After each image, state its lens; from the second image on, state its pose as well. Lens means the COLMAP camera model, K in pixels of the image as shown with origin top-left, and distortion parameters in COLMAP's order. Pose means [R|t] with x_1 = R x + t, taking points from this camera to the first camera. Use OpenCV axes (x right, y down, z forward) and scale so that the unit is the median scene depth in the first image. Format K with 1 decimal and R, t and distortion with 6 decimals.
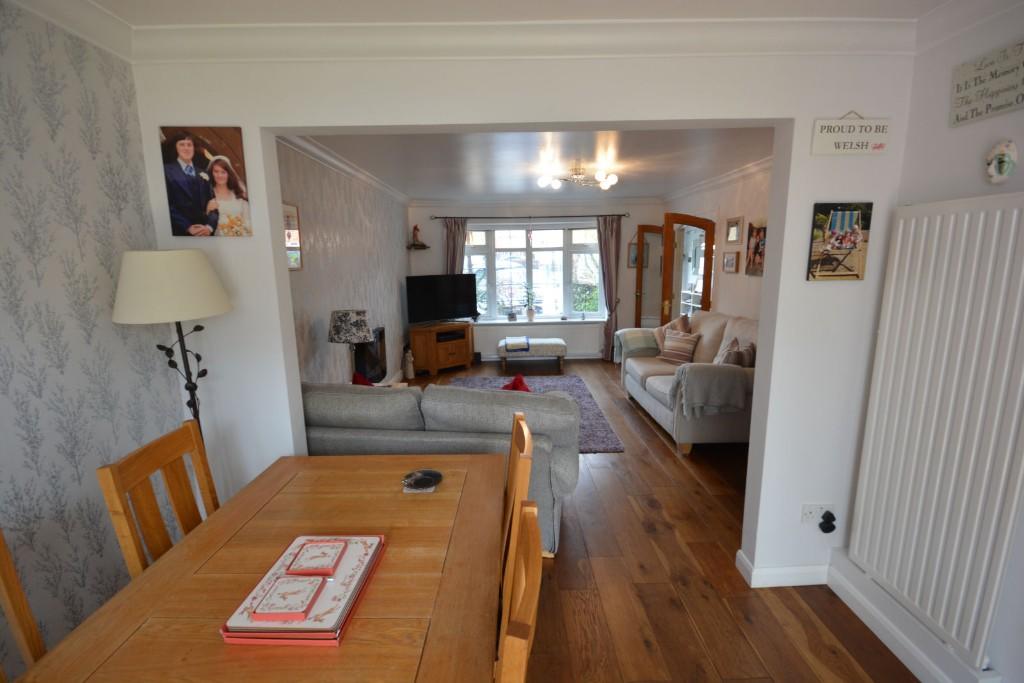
lens RADIAL K [[446.2, 0, 510.4], [0, 446.2, 341.0], [0, 0, 1]] dist [-0.002152, -0.000948]
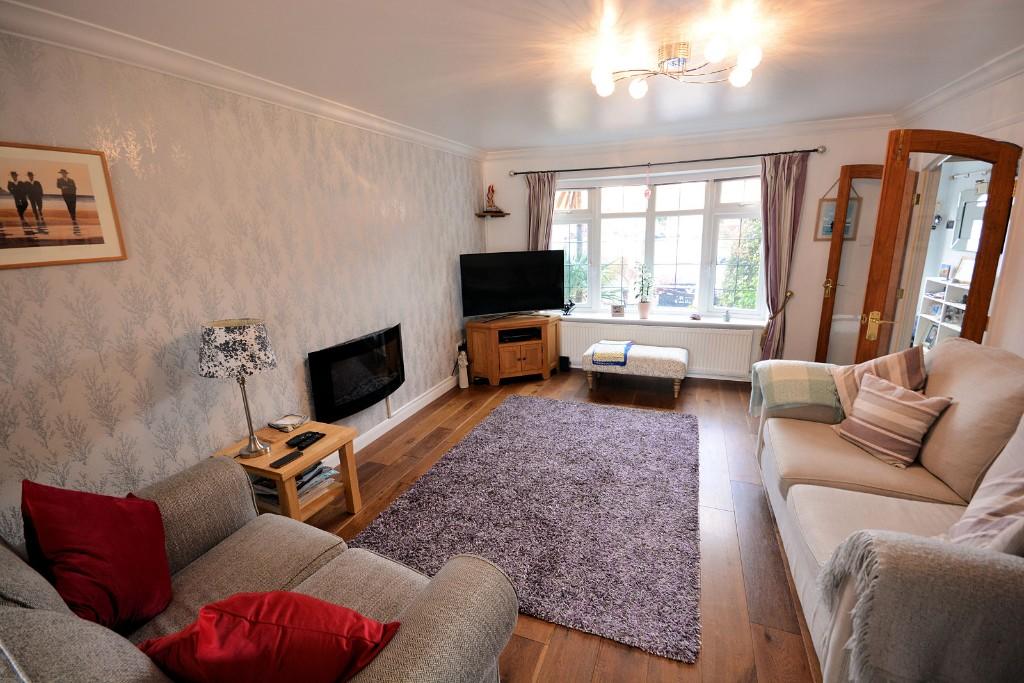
lens RADIAL K [[446.2, 0, 511.2], [0, 446.2, 342.5], [0, 0, 1]] dist [-0.002152, -0.000948]
pose [[0.924836, 0.081369, -0.371560, 0.122562], [-0.053245, 0.994927, 0.085351, -0.058811], [0.376620, -0.059152, 0.924477, 0.290572]]
